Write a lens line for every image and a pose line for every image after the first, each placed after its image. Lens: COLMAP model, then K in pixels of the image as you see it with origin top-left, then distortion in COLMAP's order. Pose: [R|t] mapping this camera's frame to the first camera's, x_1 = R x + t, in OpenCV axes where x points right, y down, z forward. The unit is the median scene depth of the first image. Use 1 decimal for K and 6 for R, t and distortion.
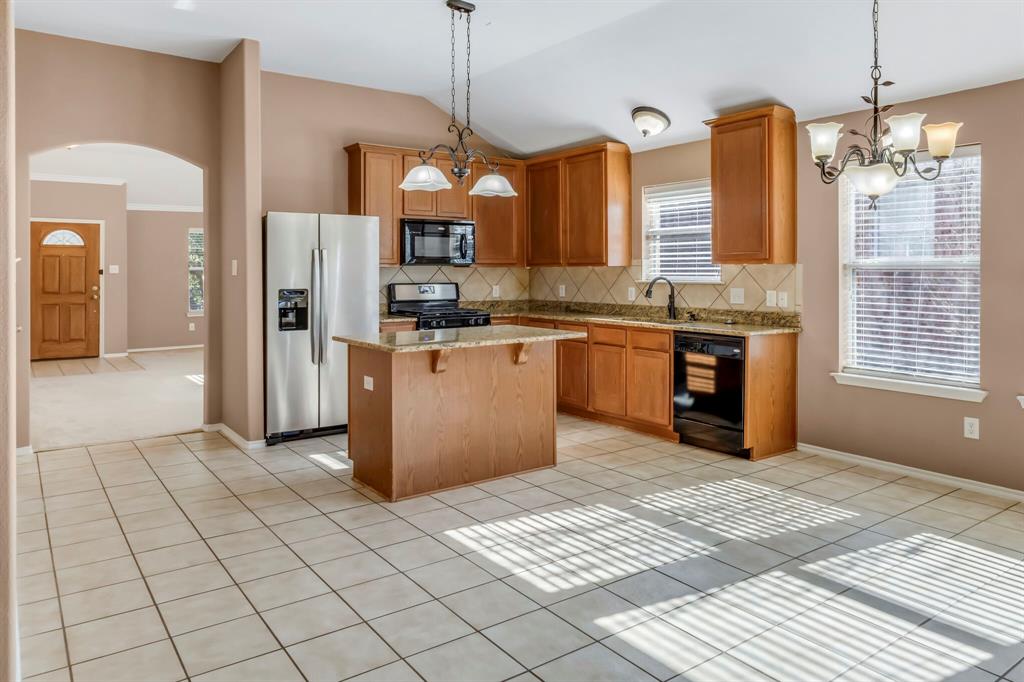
lens RADIAL K [[704.9, 0, 513.0], [0, 704.9, 262.1], [0, 0, 1]] dist [-0.001863, -0.000565]
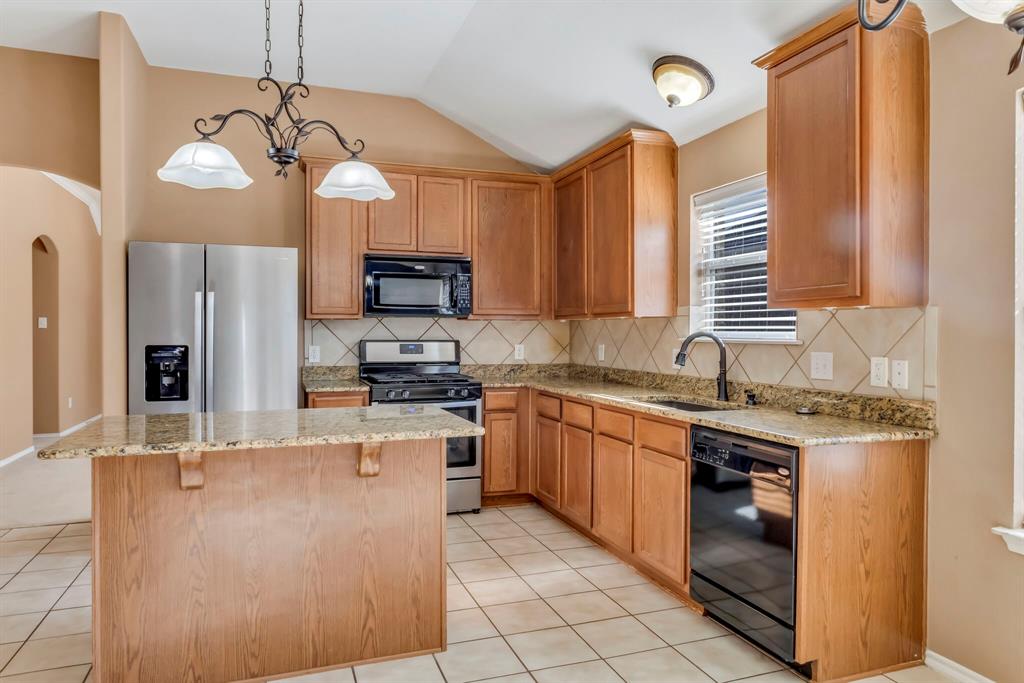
lens RADIAL K [[676.8, 0, 510.1], [0, 676.8, 327.8], [0, 0, 1]] dist [-0.000180, -0.000123]
pose [[0.959600, 0.003385, -0.281347, 0.213723], [-0.001462, 0.999974, 0.007044, 0.012932], [0.281364, -0.006348, 0.959580, 0.374518]]
